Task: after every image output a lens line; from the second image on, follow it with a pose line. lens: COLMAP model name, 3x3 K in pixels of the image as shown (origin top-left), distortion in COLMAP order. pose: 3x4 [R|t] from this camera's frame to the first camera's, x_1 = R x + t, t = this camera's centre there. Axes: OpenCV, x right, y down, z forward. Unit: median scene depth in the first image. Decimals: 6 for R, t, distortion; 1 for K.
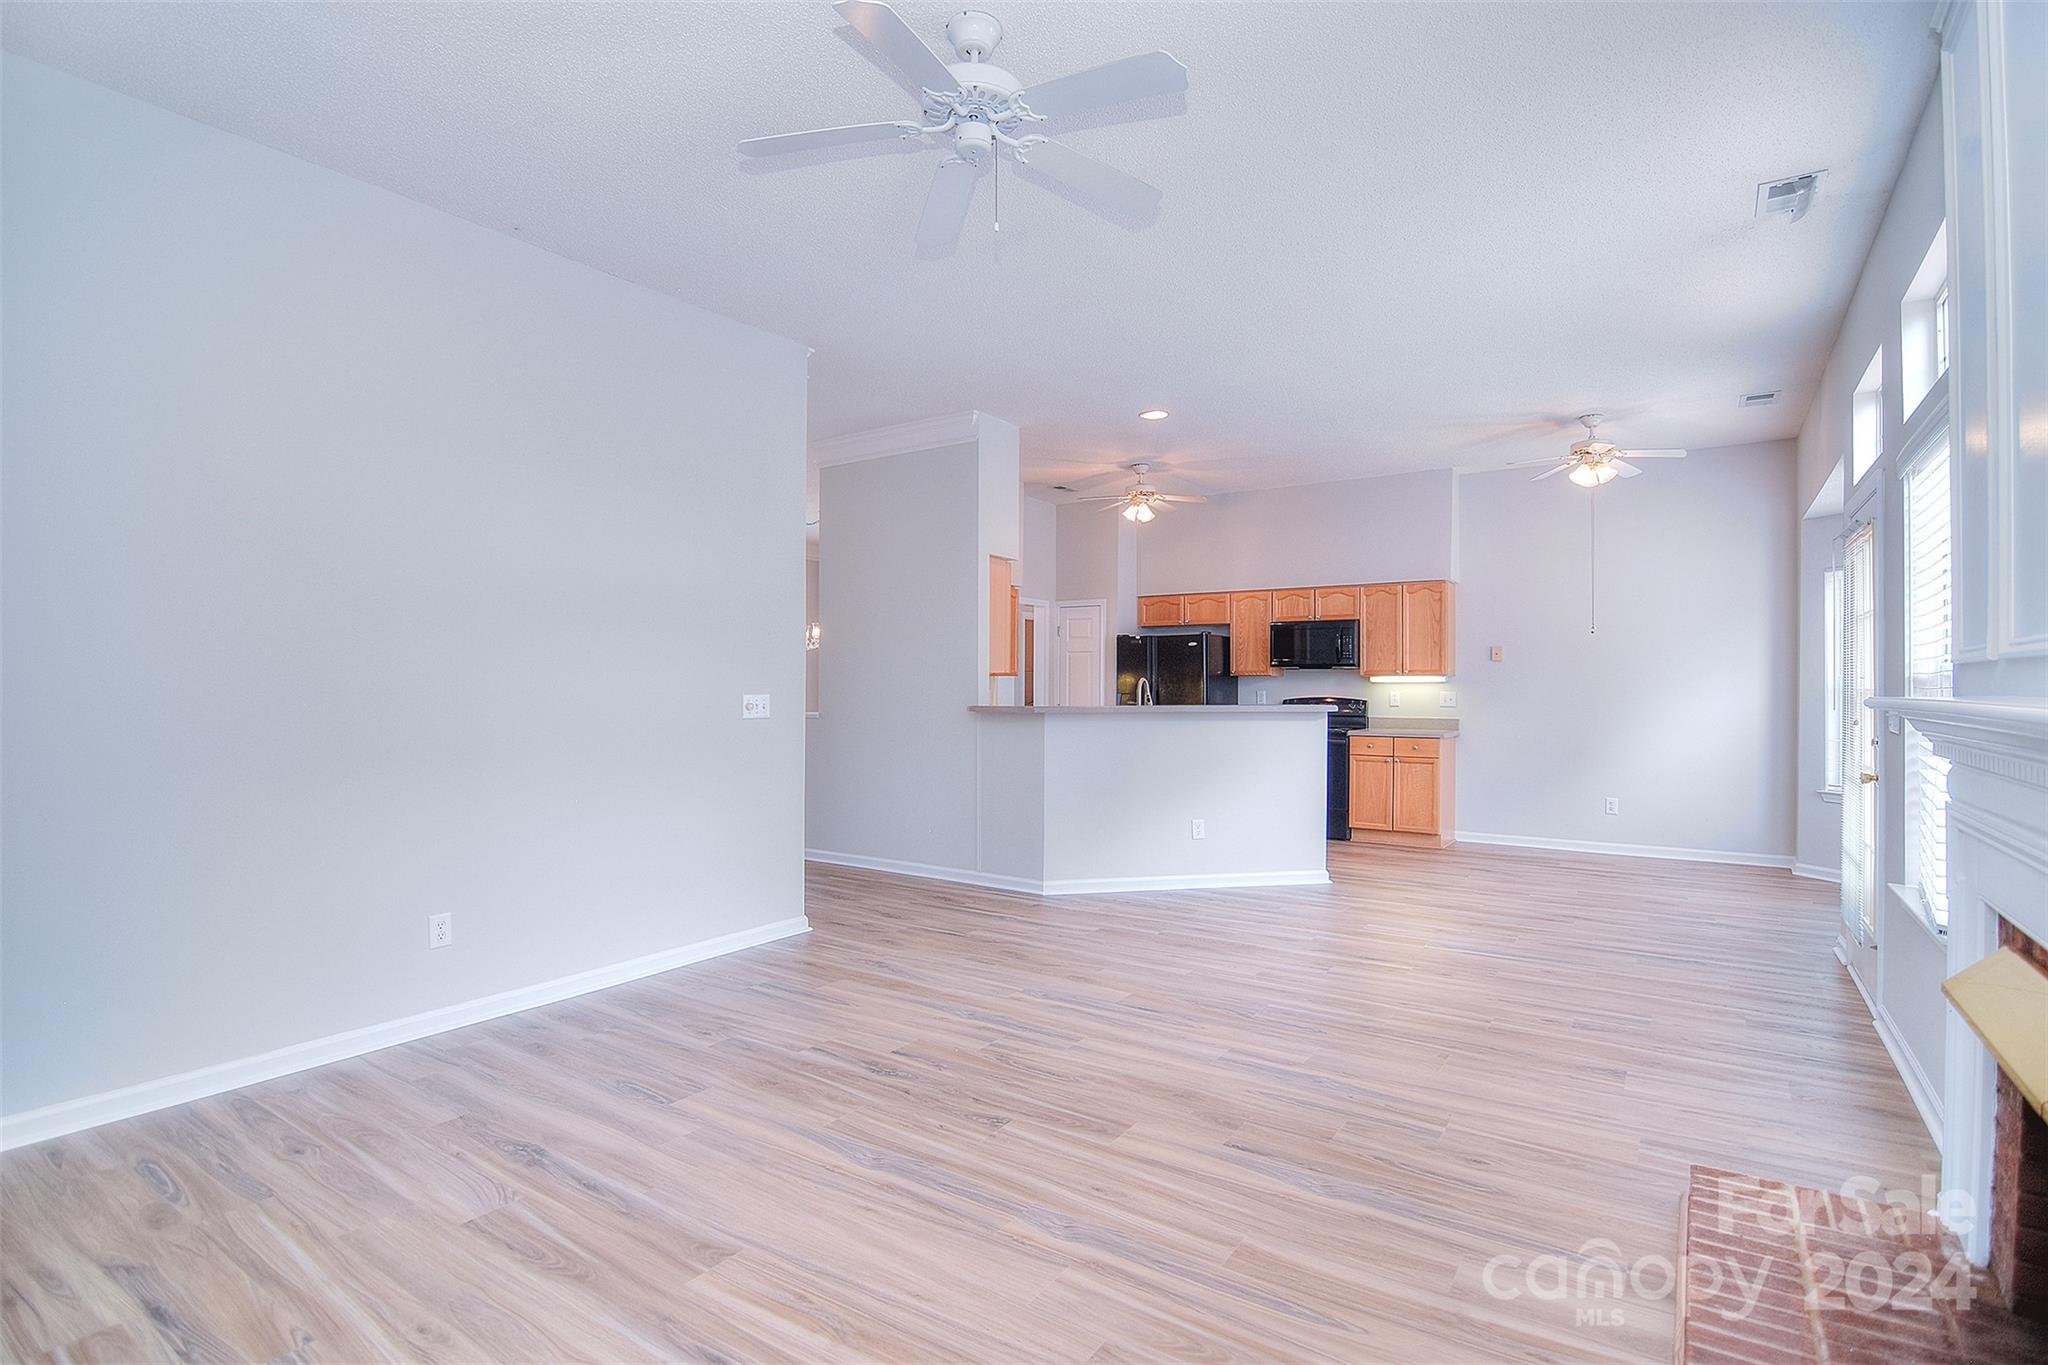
lens RADIAL K [[987.4, 0, 1024.0], [0, 987.4, 682.5], [0, 0, 1]] dist [-0.018742, -0.000024]
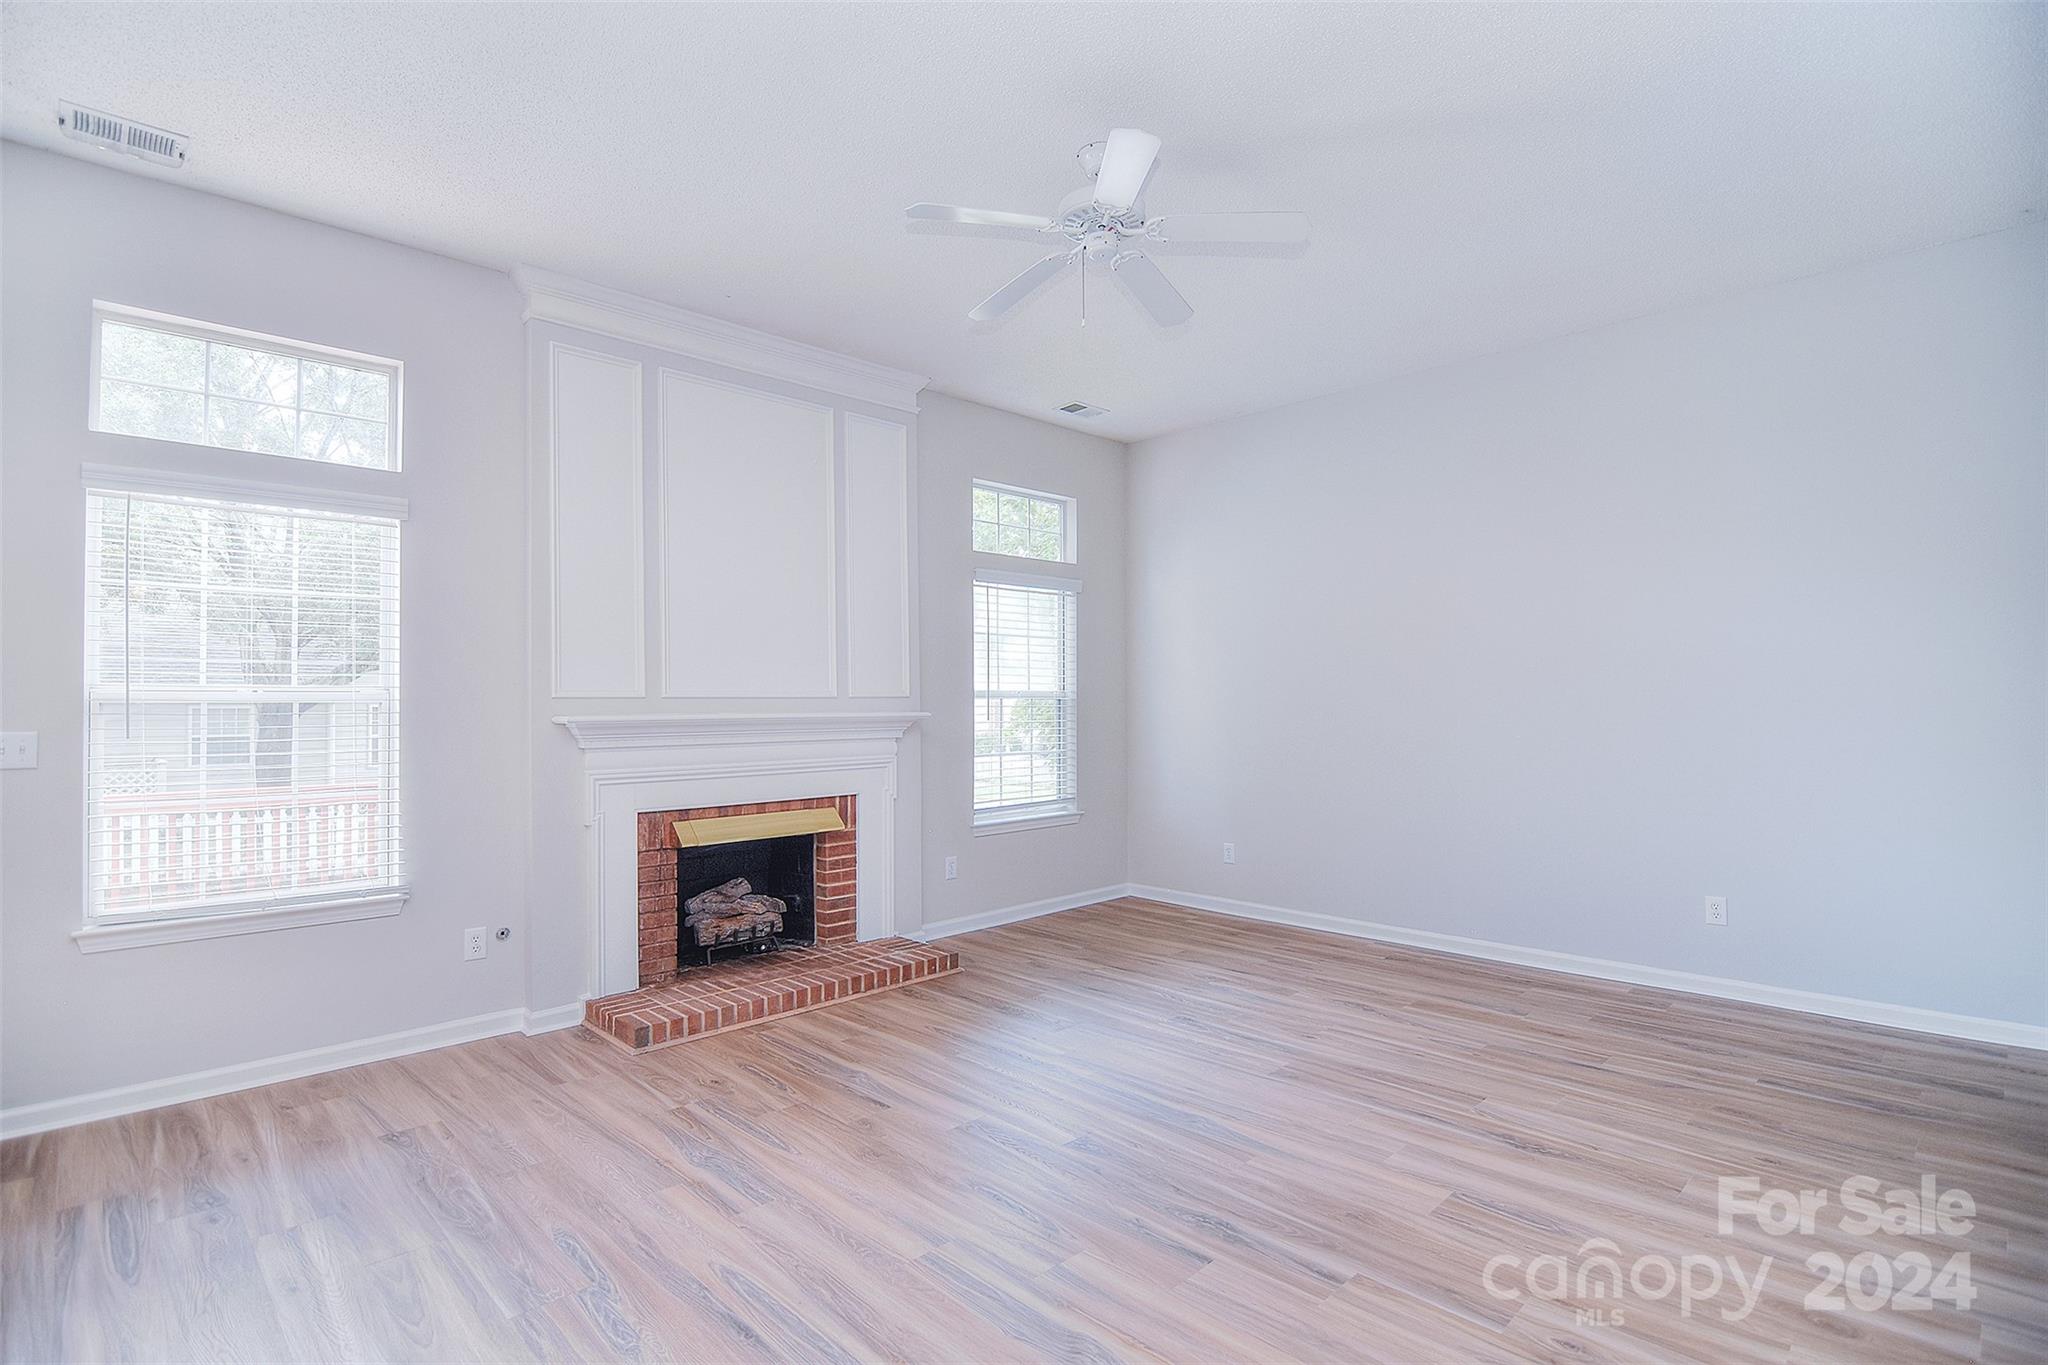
lens RADIAL K [[996.5, 0, 1028.4], [0, 996.5, 688.2], [0, 0, 1]] dist [0.003861, -0.013129]
pose [[-0.981578, 0.005227, 0.190991, -0.110094], [0.001830, 0.999837, -0.017956, 0.001309], [-0.191054, -0.017276, -0.981427, 1.296225]]
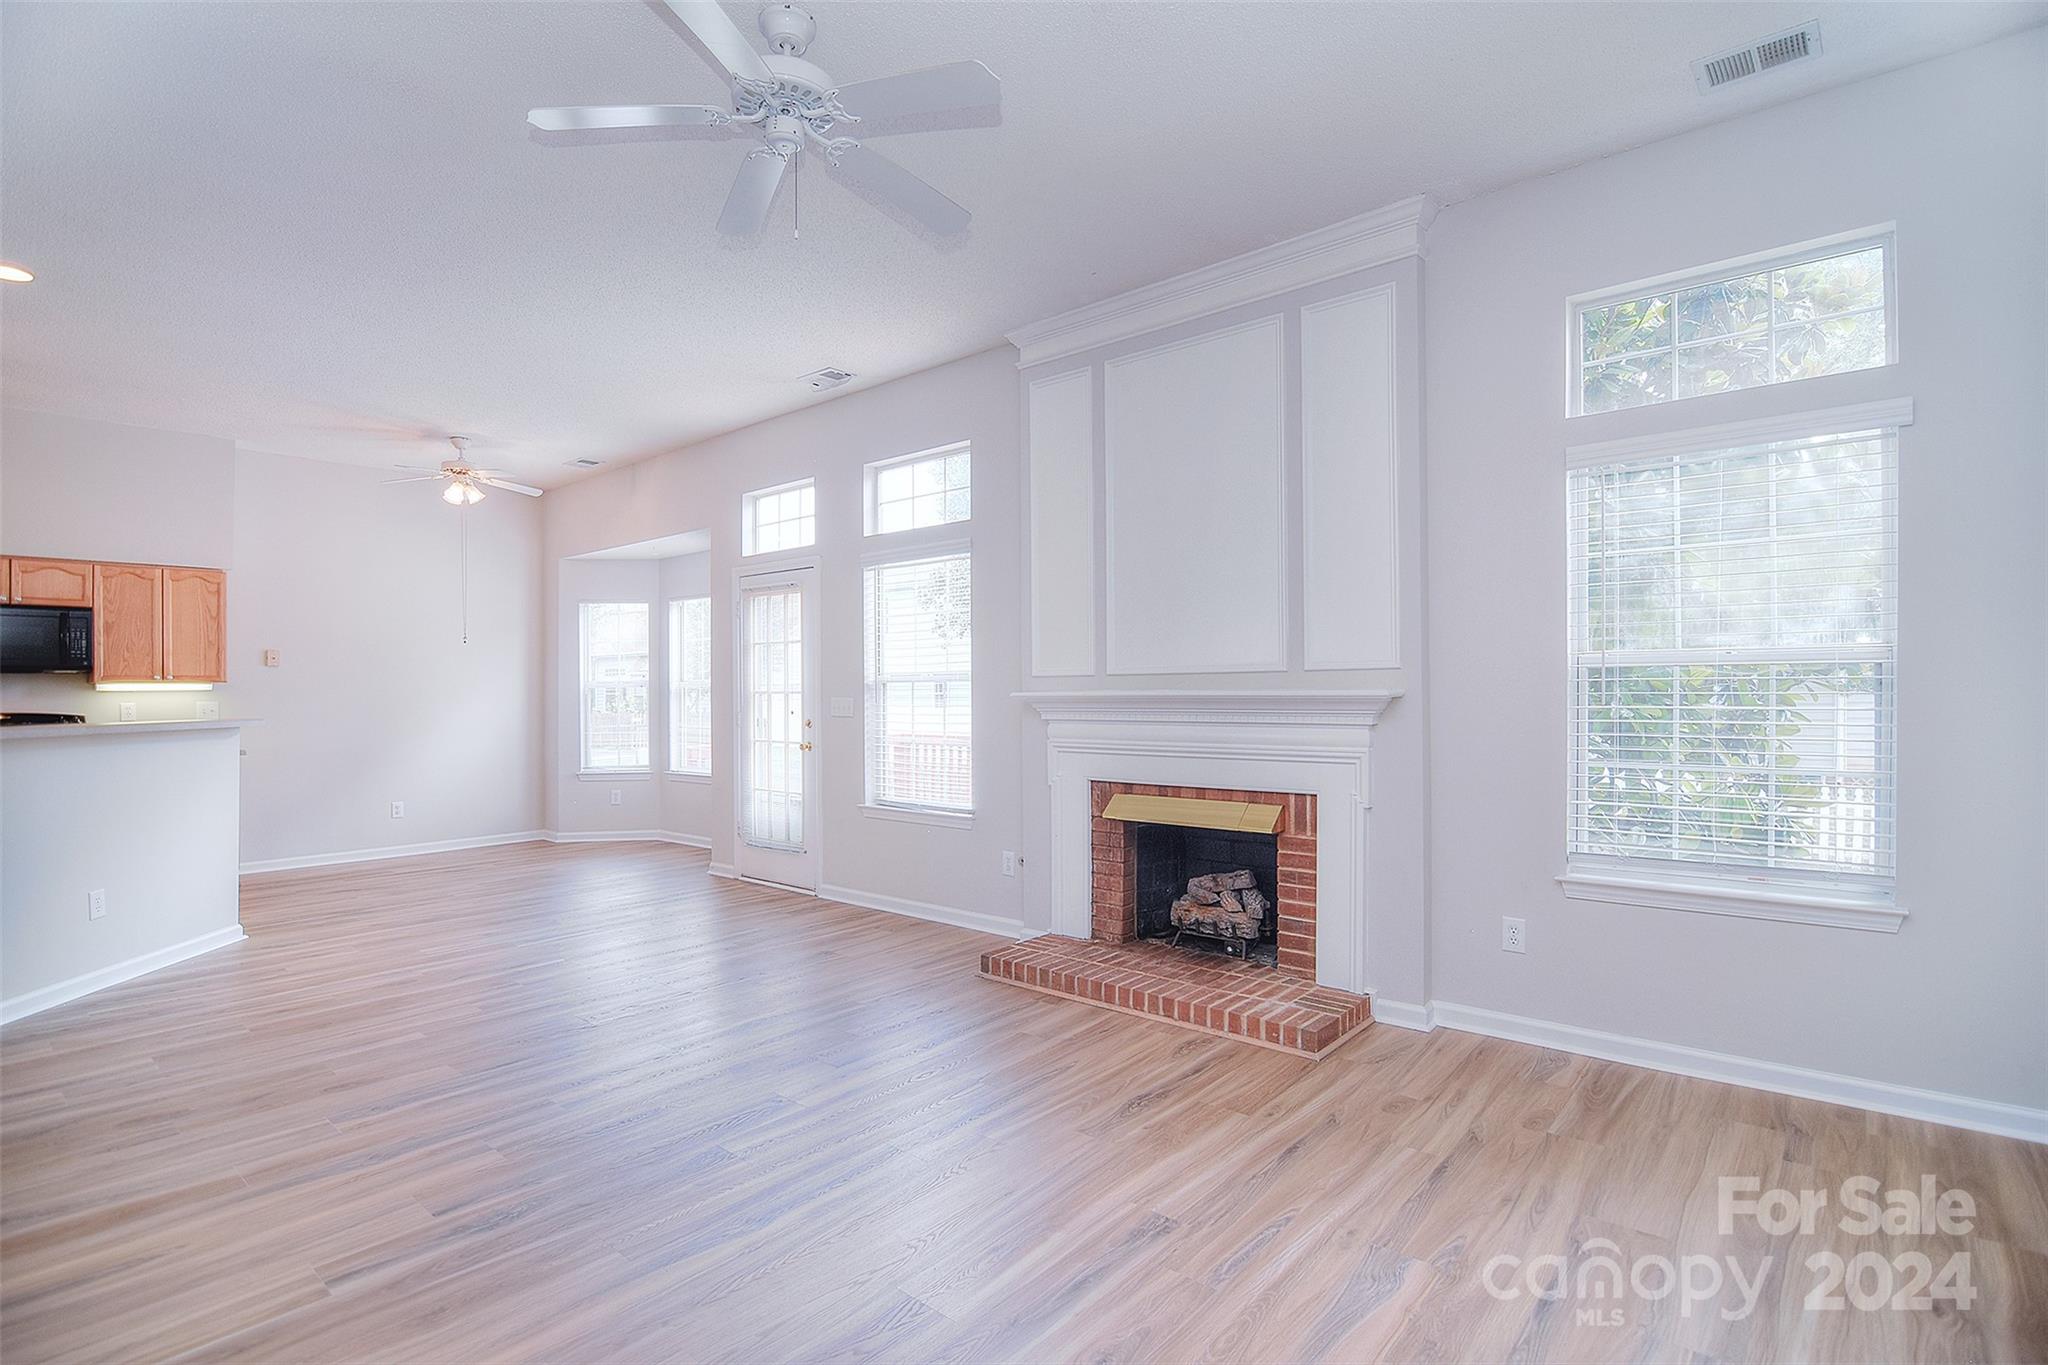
lens RADIAL K [[996.5, 0, 1028.4], [0, 996.5, 688.2], [0, 0, 1]] dist [0.003861, -0.013129]
pose [[0.114371, -0.004317, 0.993429, -0.602476], [0.008966, 0.999954, 0.003314, 0.001953], [-0.993398, 0.008528, 0.114404, 0.381982]]
